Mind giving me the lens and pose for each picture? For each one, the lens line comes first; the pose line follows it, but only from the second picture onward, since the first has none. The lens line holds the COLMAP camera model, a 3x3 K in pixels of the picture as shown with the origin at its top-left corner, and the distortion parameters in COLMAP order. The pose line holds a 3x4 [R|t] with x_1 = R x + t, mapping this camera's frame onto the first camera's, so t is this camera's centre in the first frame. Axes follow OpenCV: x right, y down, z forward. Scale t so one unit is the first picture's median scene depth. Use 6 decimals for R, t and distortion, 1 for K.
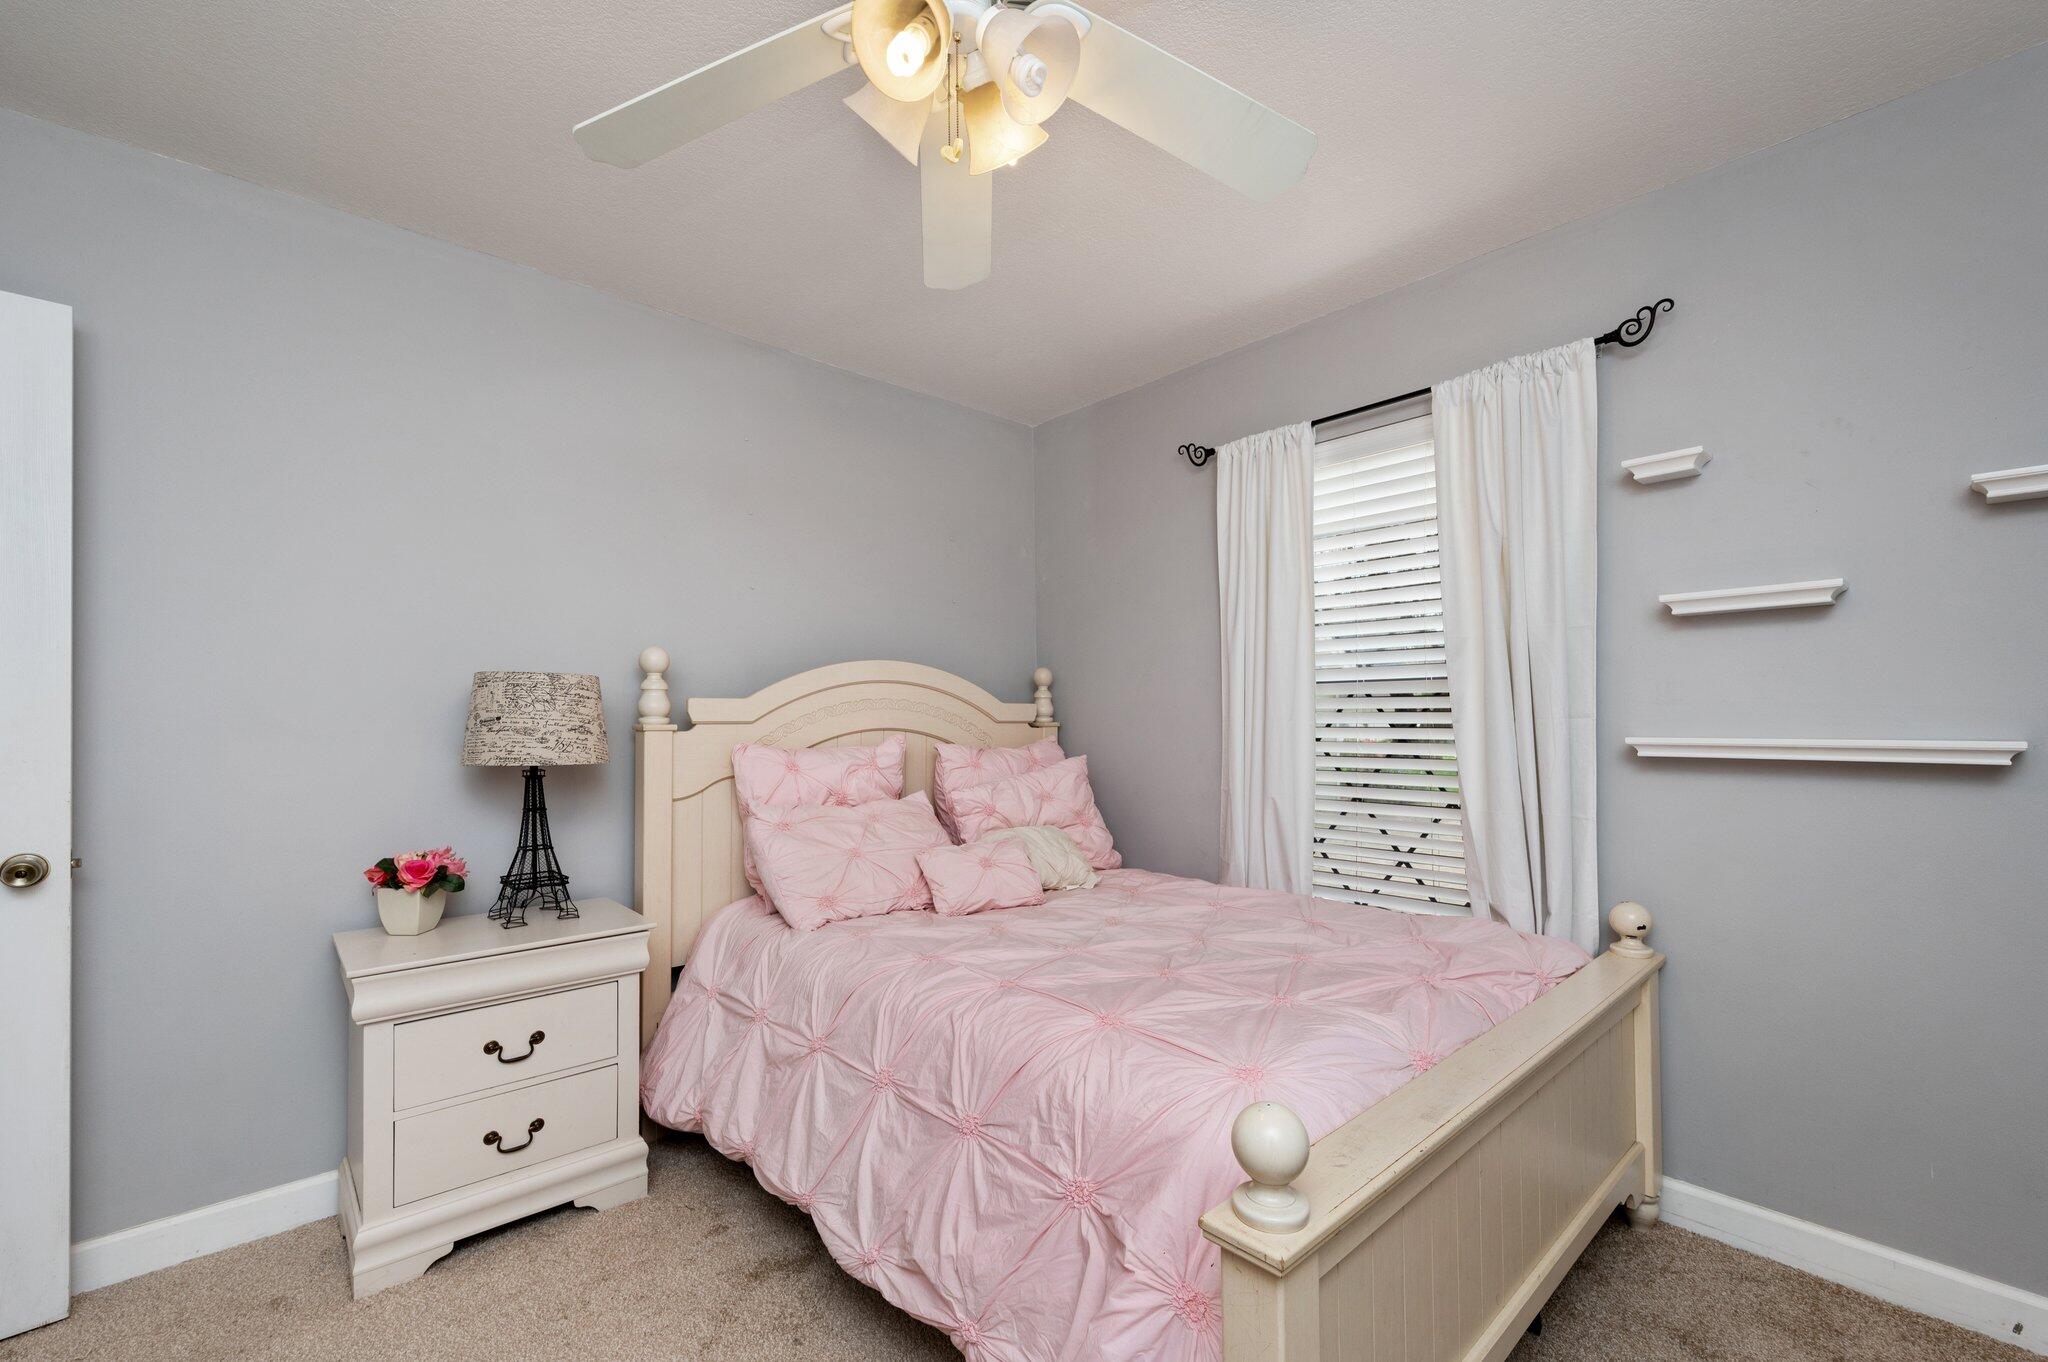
lens RADIAL K [[856.4, 0, 1020.4], [0, 856.4, 697.5], [0, 0, 1]] dist [-0.002109, -0.000600]
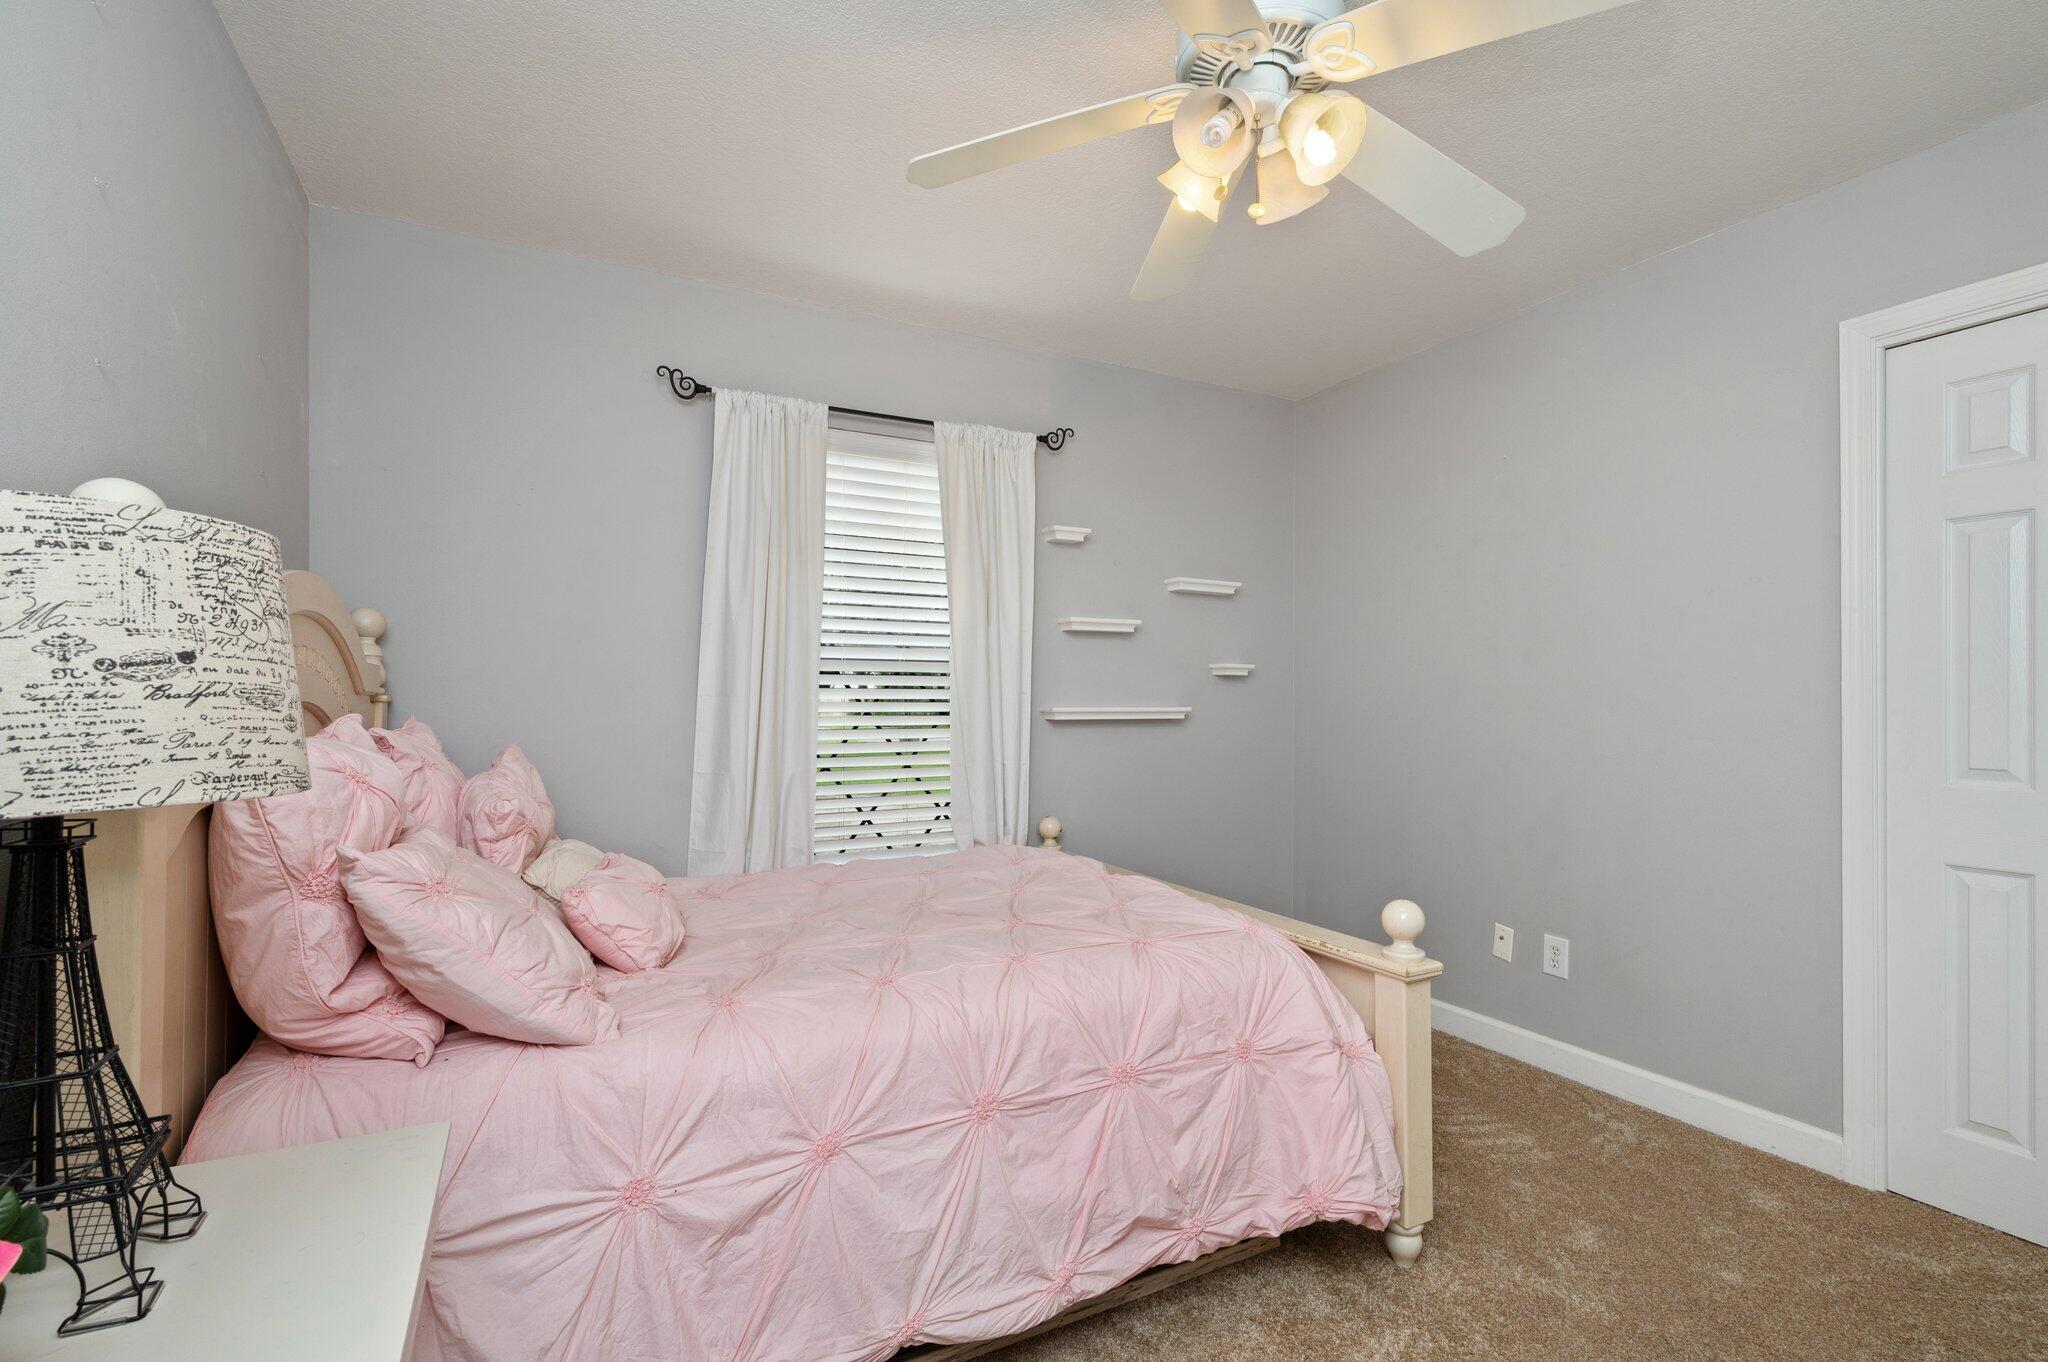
lens RADIAL K [[932.6, 0, 1020.9], [0, 932.6, 700.6], [0, 0, 1]] dist [0.001765, 0.001060]
pose [[0.252644, 0.005783, 0.967542, -0.865145], [-0.028188, 0.999602, 0.001385, 0.031372], [-0.967149, -0.027623, 0.252706, 0.603745]]
